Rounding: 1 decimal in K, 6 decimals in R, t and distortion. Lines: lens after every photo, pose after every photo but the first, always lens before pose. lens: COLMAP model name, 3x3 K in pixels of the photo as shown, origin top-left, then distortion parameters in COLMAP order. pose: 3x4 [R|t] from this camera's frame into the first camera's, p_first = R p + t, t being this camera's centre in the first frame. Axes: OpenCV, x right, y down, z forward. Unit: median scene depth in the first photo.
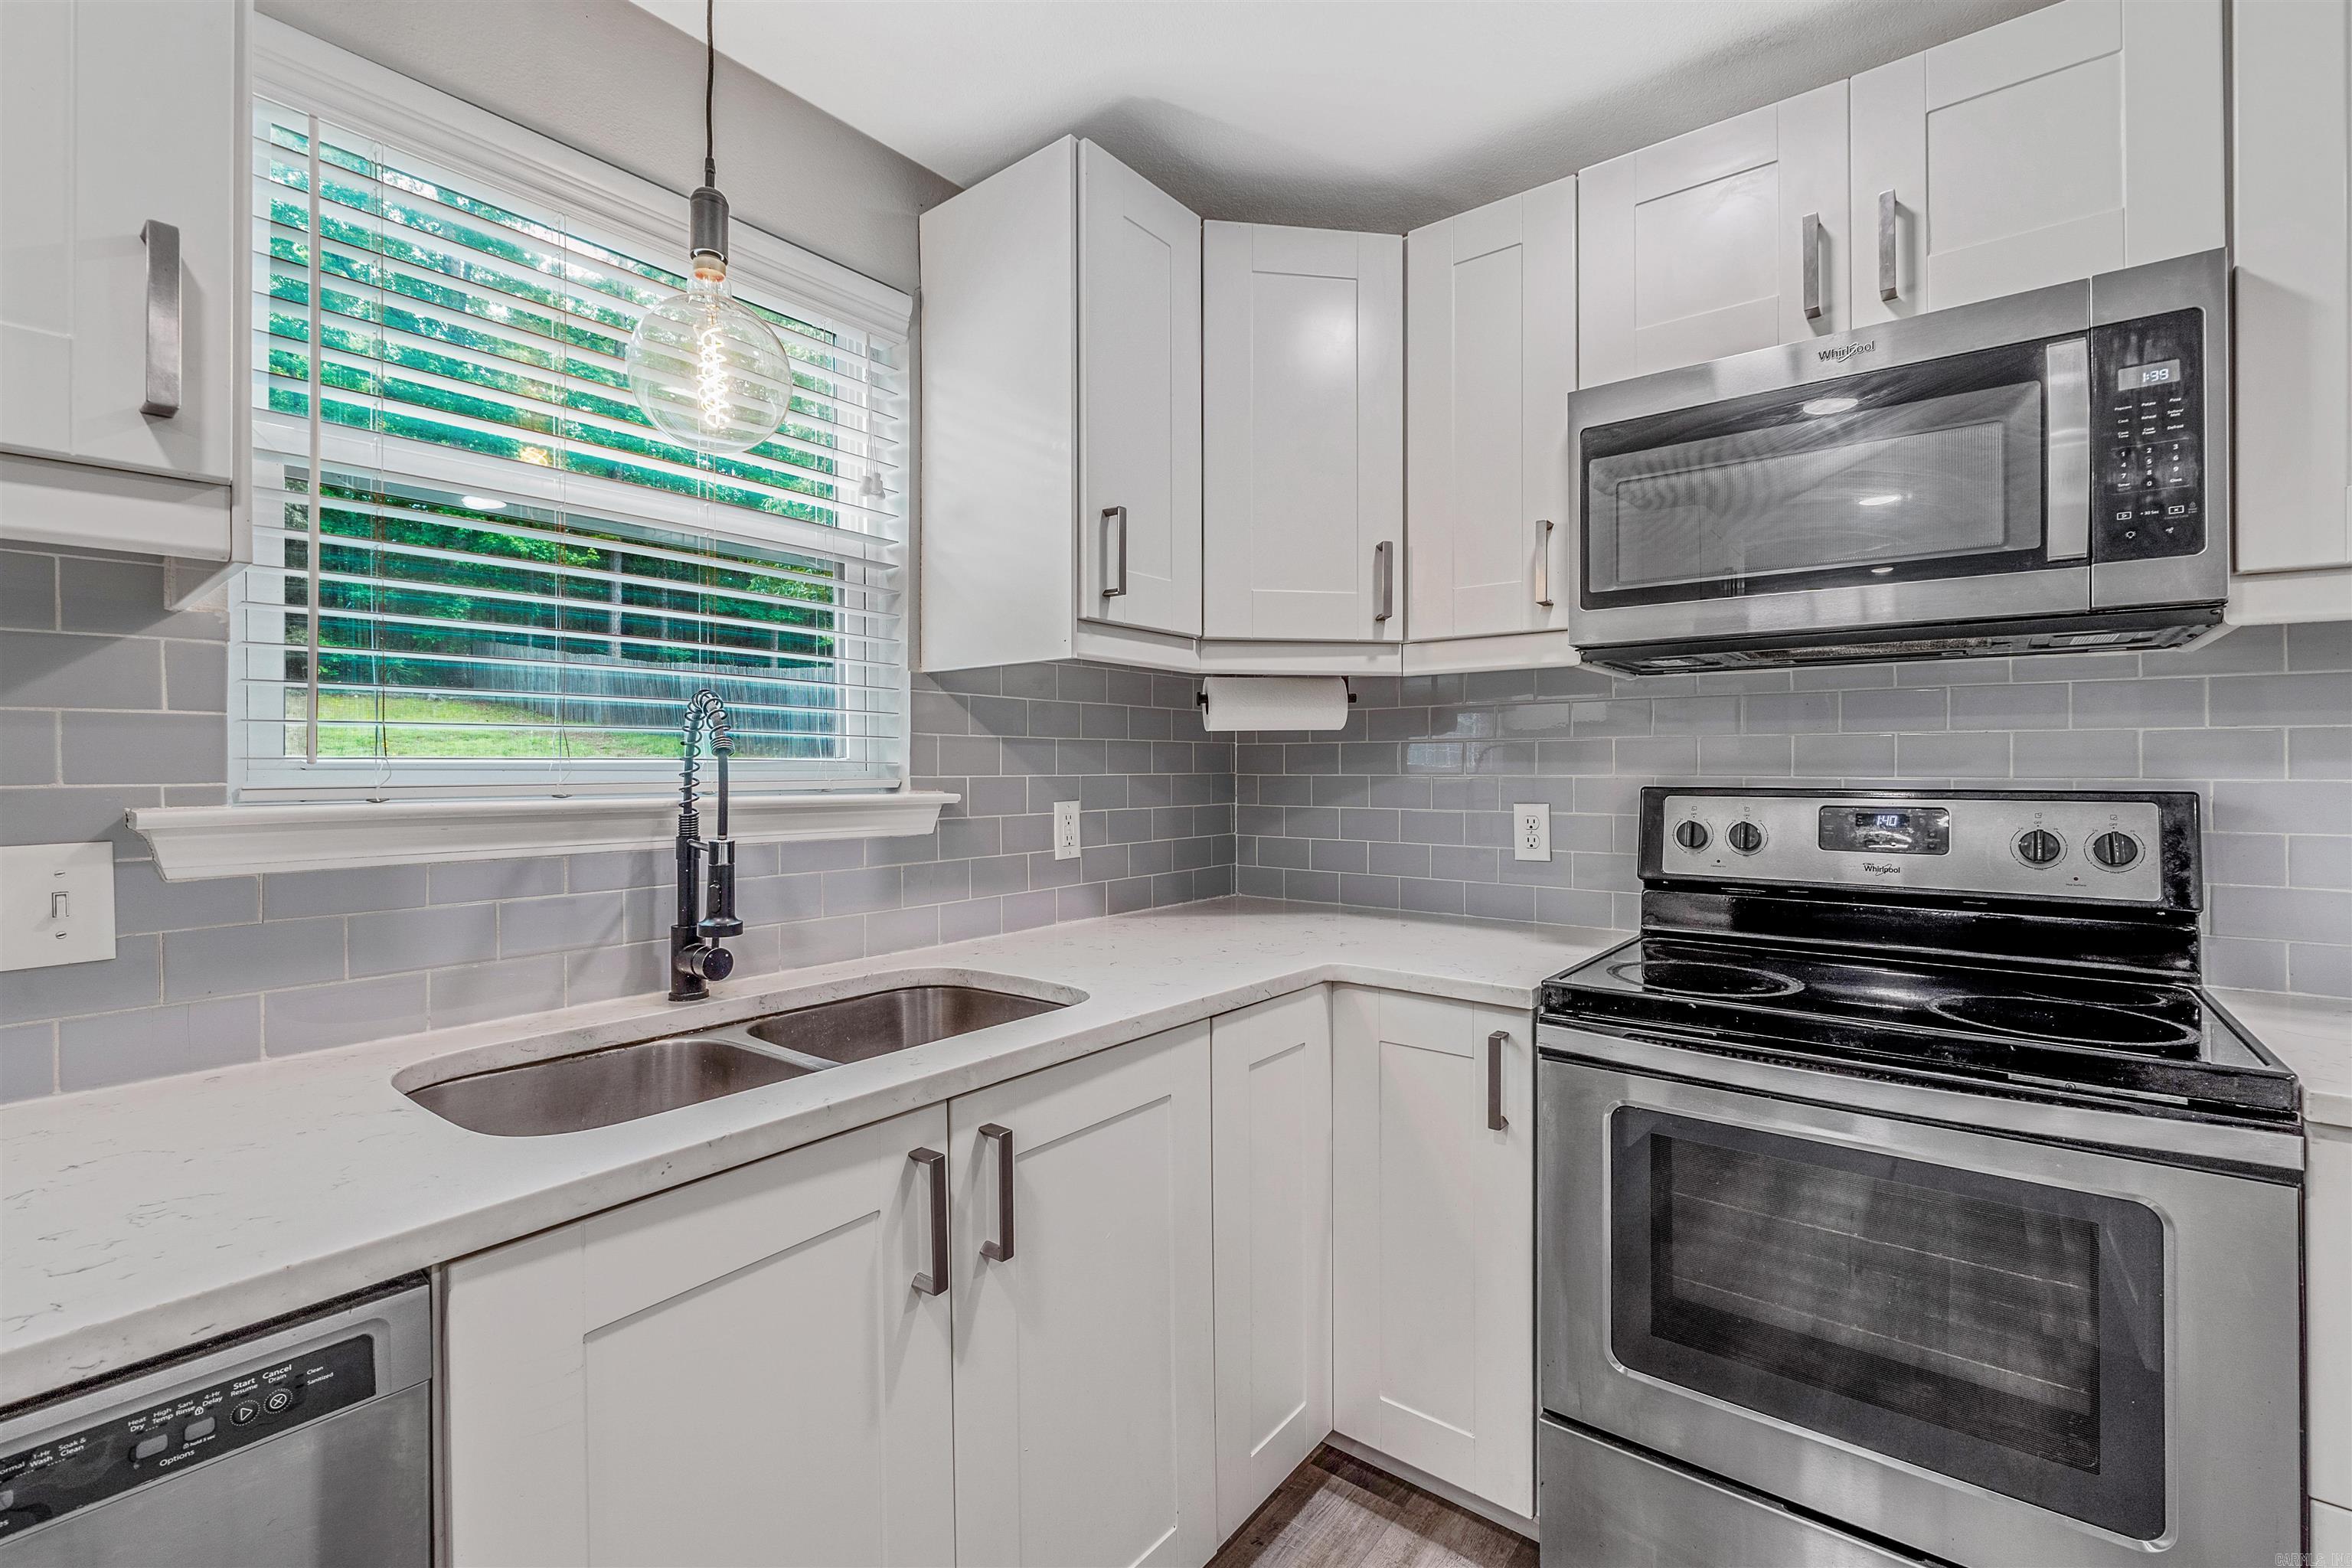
lens RADIAL K [[1010.9, 0, 1179.4], [0, 1010.9, 764.2], [0, 0, 1]] dist [-0.003737, 0.000071]
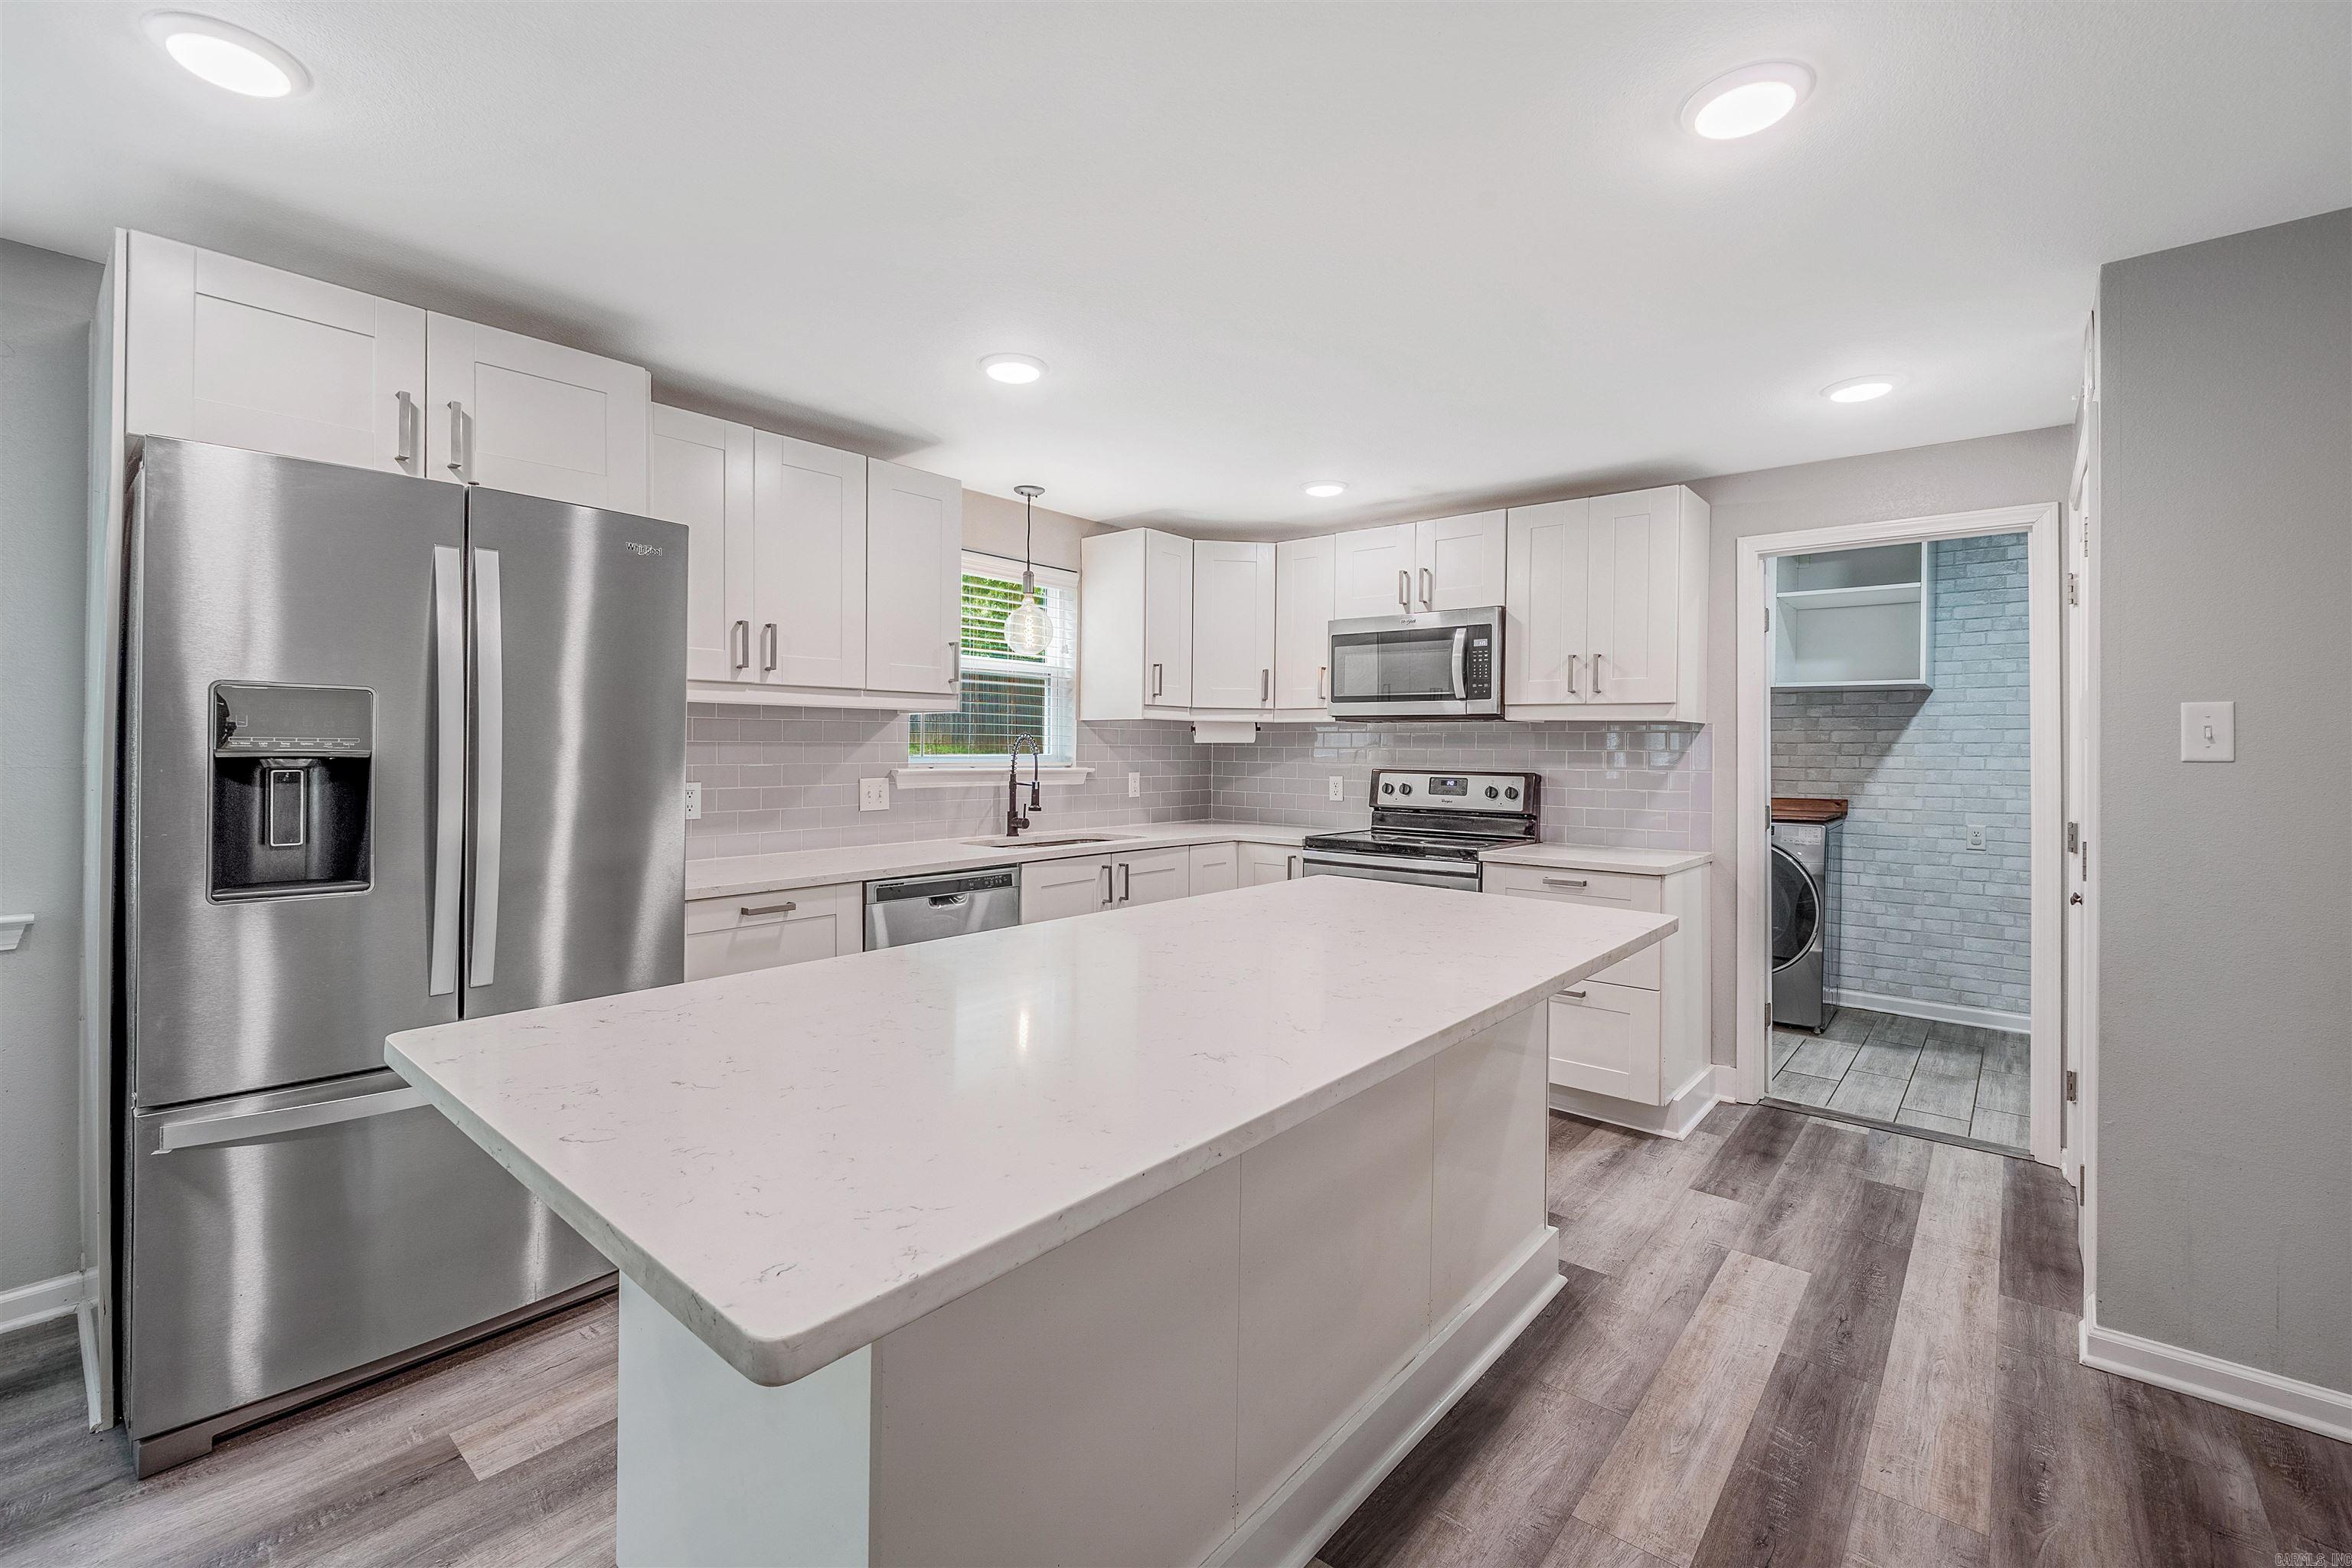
lens RADIAL K [[1001.2, 0, 1174.9], [0, 1001.2, 747.9], [0, 0, 1]] dist [-0.001312, 0.000095]
pose [[0.999520, 0.011907, -0.028612, 0.062745], [-0.011819, 0.999925, 0.003226, -0.037378], [0.028649, -0.002886, 0.999585, -1.737253]]
